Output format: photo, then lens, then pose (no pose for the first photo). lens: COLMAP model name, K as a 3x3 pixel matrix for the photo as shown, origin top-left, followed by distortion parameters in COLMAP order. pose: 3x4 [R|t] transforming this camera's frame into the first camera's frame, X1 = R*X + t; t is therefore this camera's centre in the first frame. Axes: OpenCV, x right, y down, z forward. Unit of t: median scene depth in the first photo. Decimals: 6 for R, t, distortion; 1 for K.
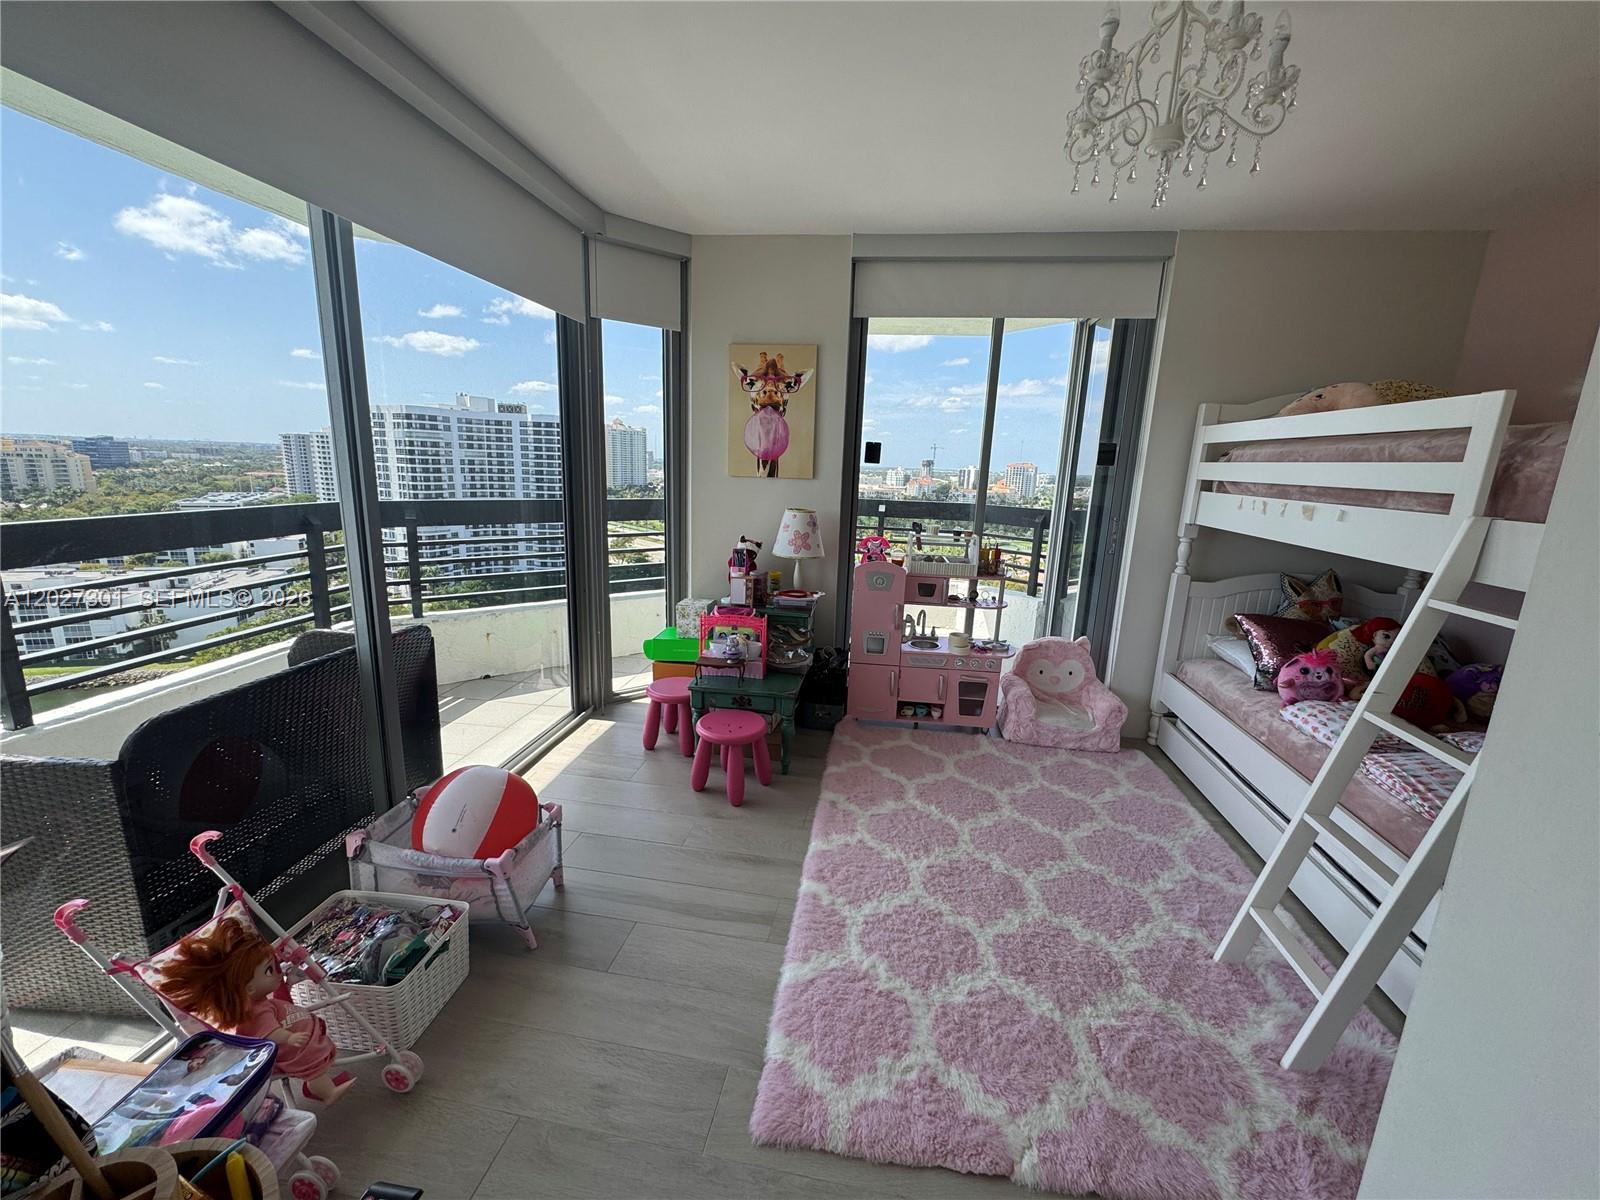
lens RADIAL K [[647.2, 0, 805.8], [0, 647.2, 597.8], [0, 0, 1]] dist [-0.001401, -0.000253]
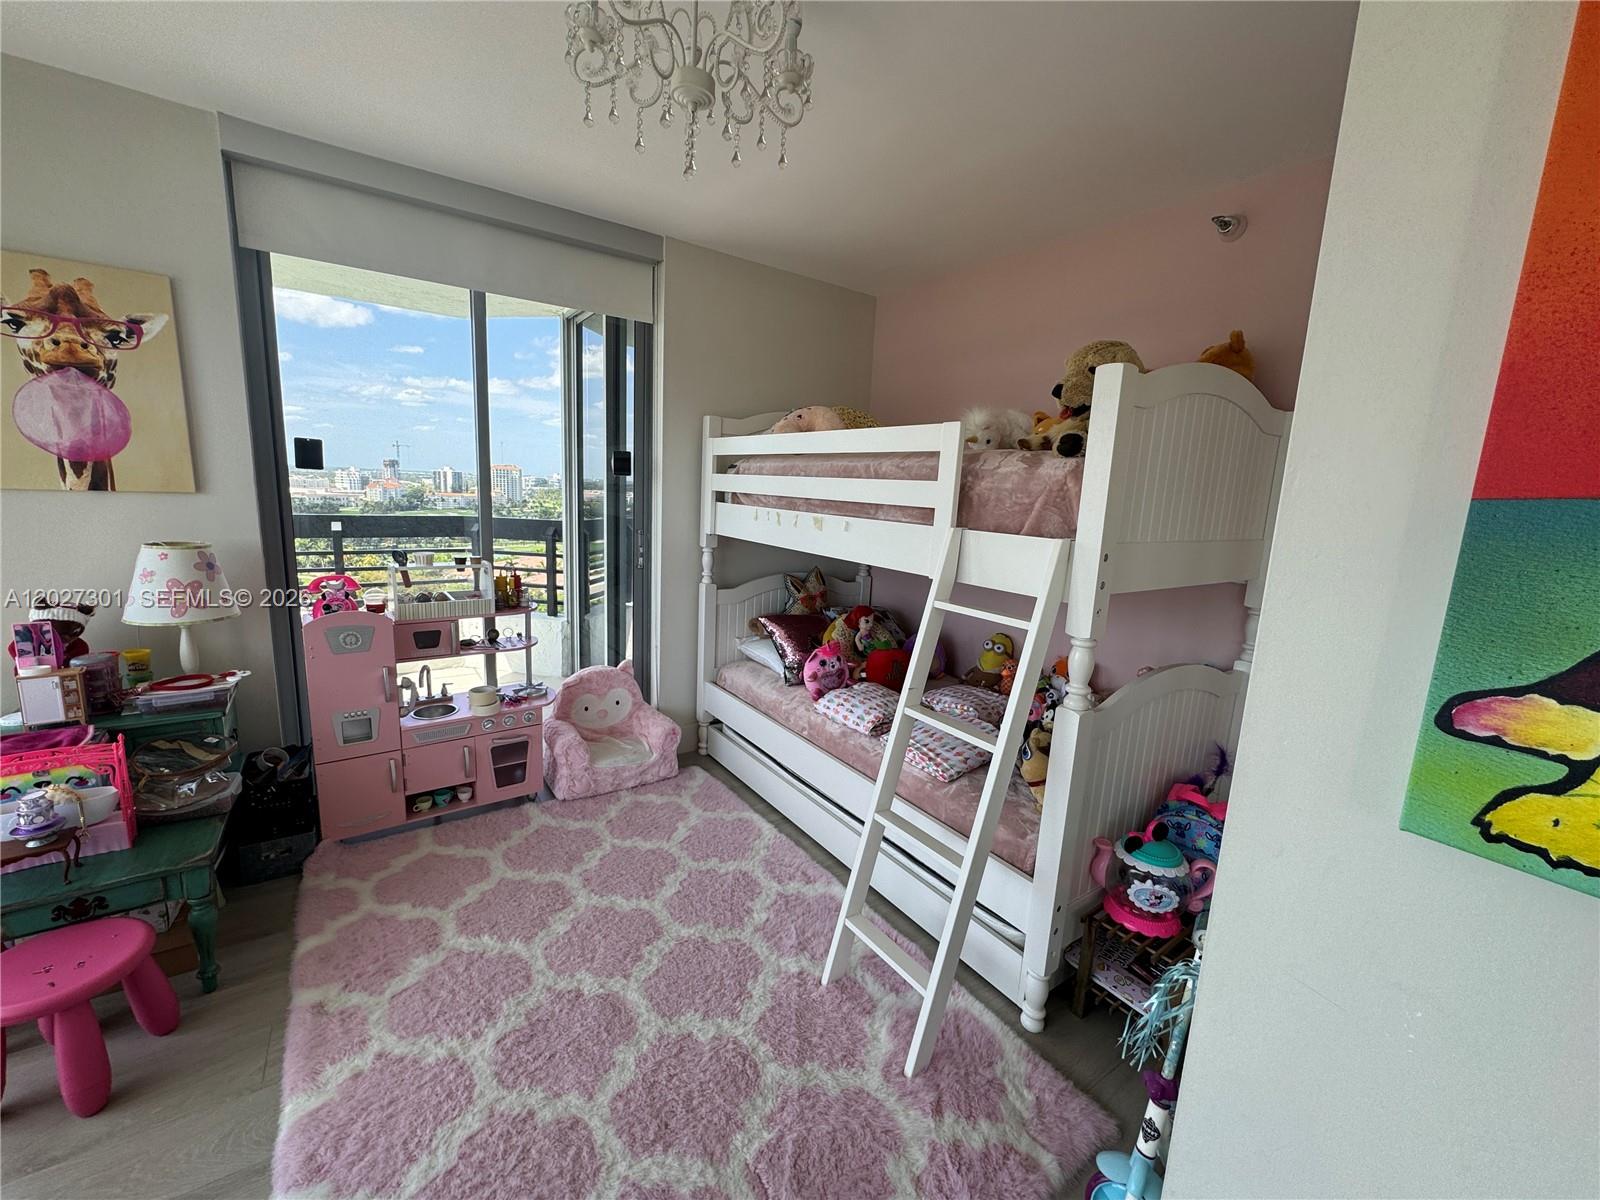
lens RADIAL K [[637.6, 0, 800.0], [0, 637.6, 600.0], [0, 0, 1]] dist [-0.001134, 0.000344]
pose [[0.735175, -0.122339, 0.666746, 0.018884], [0.120264, 0.991516, 0.049324, -0.045939], [-0.667124, 0.043924, 0.743651, 0.173794]]
